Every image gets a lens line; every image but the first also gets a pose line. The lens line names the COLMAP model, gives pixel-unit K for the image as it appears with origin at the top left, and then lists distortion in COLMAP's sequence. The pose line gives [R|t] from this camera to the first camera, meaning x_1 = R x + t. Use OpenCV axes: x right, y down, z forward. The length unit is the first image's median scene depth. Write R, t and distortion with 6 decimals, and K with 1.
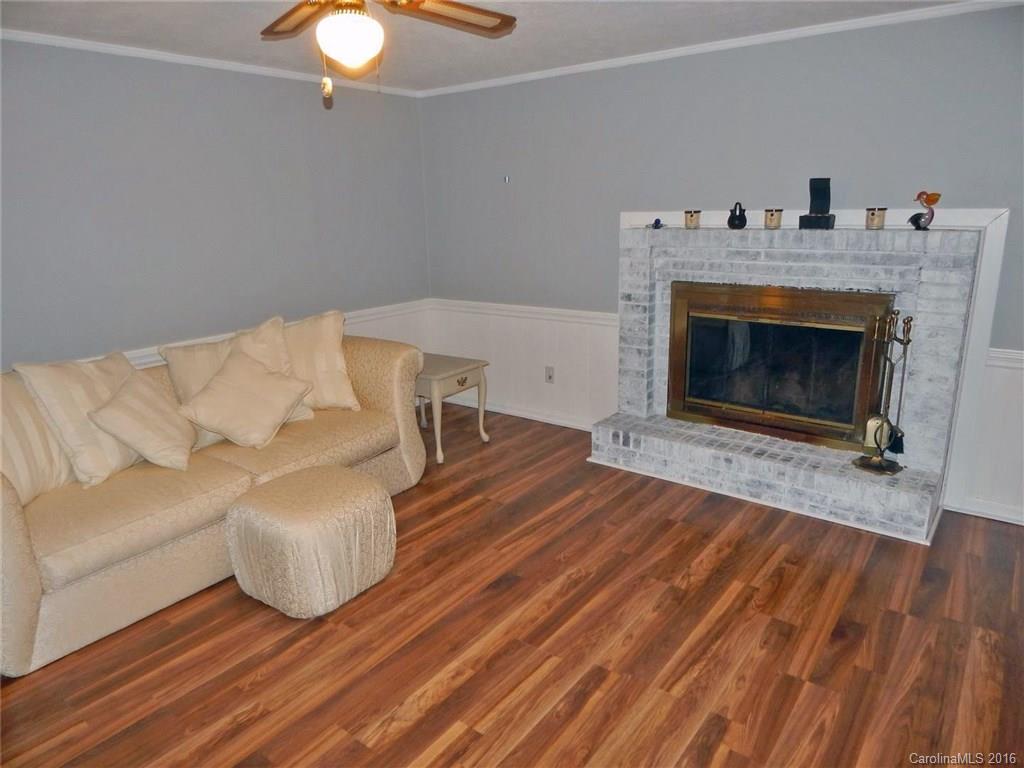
lens RADIAL K [[678.2, 0, 514.6], [0, 678.2, 381.2], [0, 0, 1]] dist [-0.007934, -0.001759]
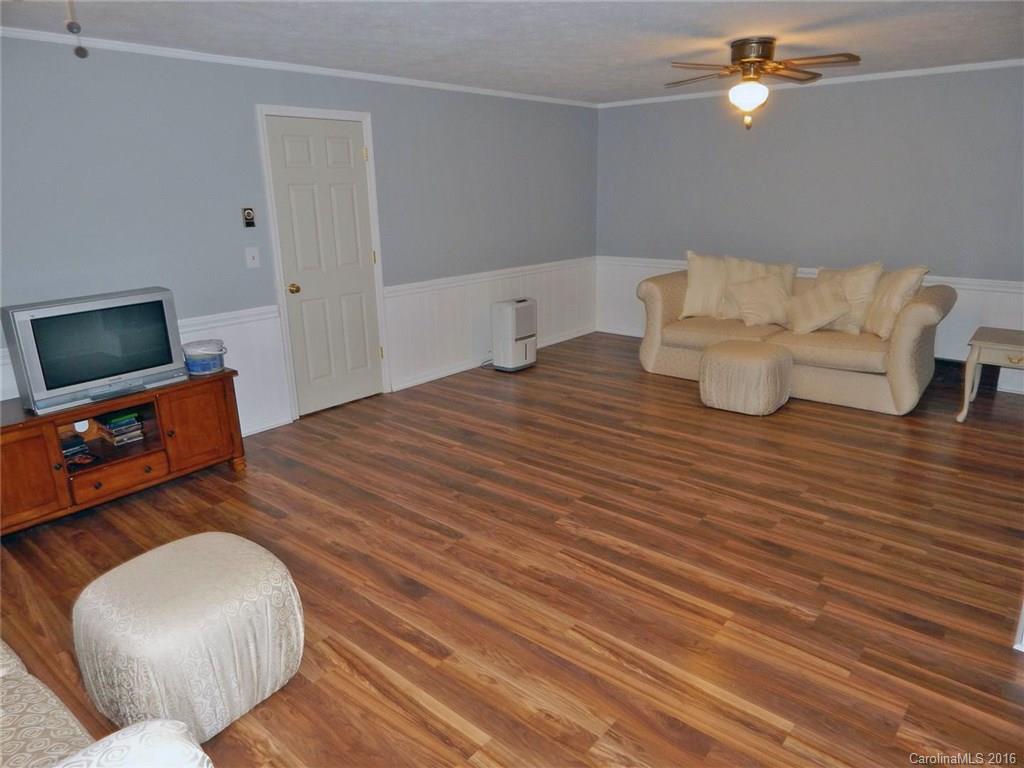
lens RADIAL K [[678.2, 0, 514.7], [0, 678.2, 384.4], [0, 0, 1]] dist [-0.007934, -0.001759]
pose [[-0.042790, 0.308038, -0.950411, 1.558533], [-0.246022, 0.918741, 0.308850, -0.158202], [0.968319, 0.247037, 0.036471, 0.427368]]
